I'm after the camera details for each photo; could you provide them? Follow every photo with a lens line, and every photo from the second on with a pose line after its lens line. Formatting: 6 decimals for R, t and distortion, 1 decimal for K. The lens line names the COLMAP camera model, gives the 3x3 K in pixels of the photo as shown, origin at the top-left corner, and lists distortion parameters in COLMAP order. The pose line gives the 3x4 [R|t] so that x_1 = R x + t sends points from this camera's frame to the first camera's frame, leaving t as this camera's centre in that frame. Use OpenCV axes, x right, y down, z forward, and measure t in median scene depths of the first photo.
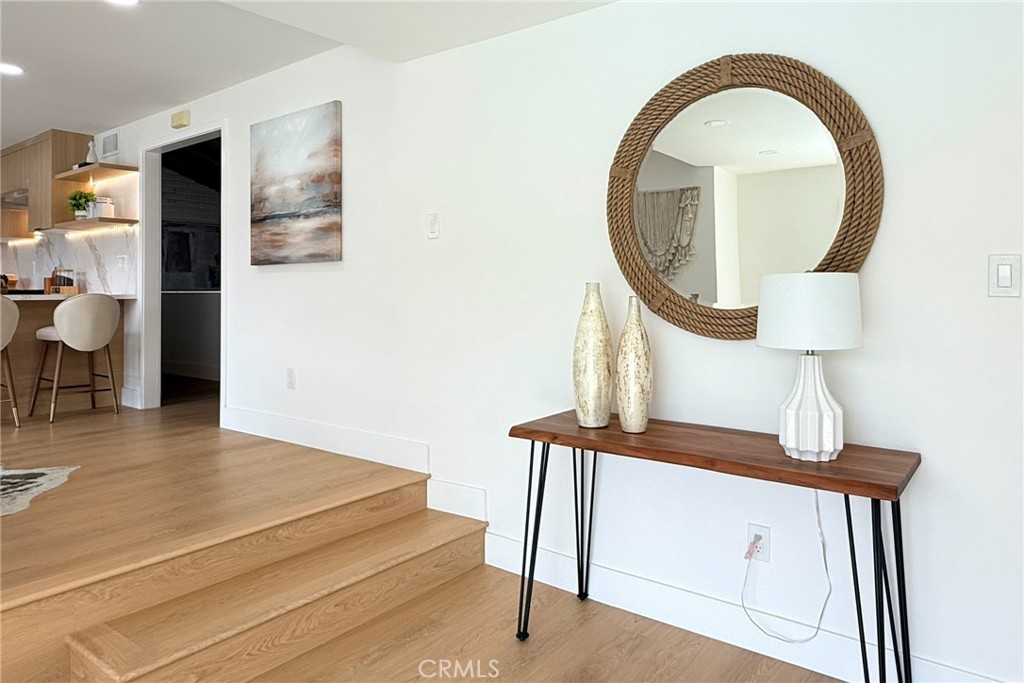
lens RADIAL K [[662.6, 0, 540.6], [0, 662.6, 291.3], [0, 0, 1]] dist [0.001550, 0.000373]
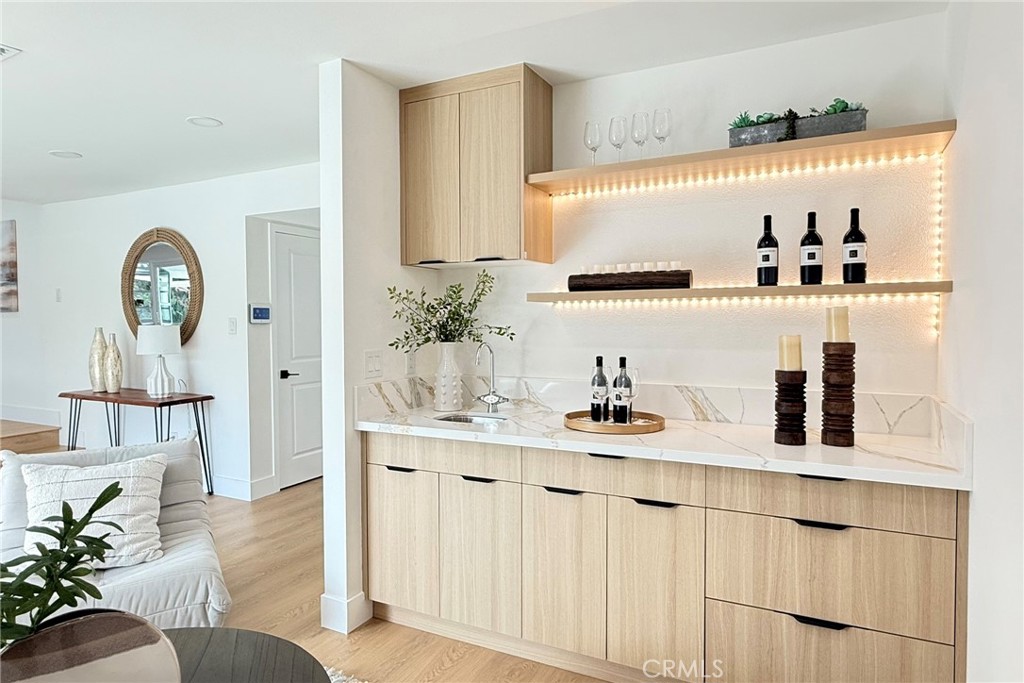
lens RADIAL K [[621.8, 0, 510.7], [0, 621.8, 339.0], [0, 0, 1]] dist [-0.000294, 0.001039]
pose [[0.986666, -0.005592, 0.162660, 0.718245], [0.001104, 0.999617, 0.027667, -0.018688], [-0.162752, -0.027118, 0.986294, -0.838641]]
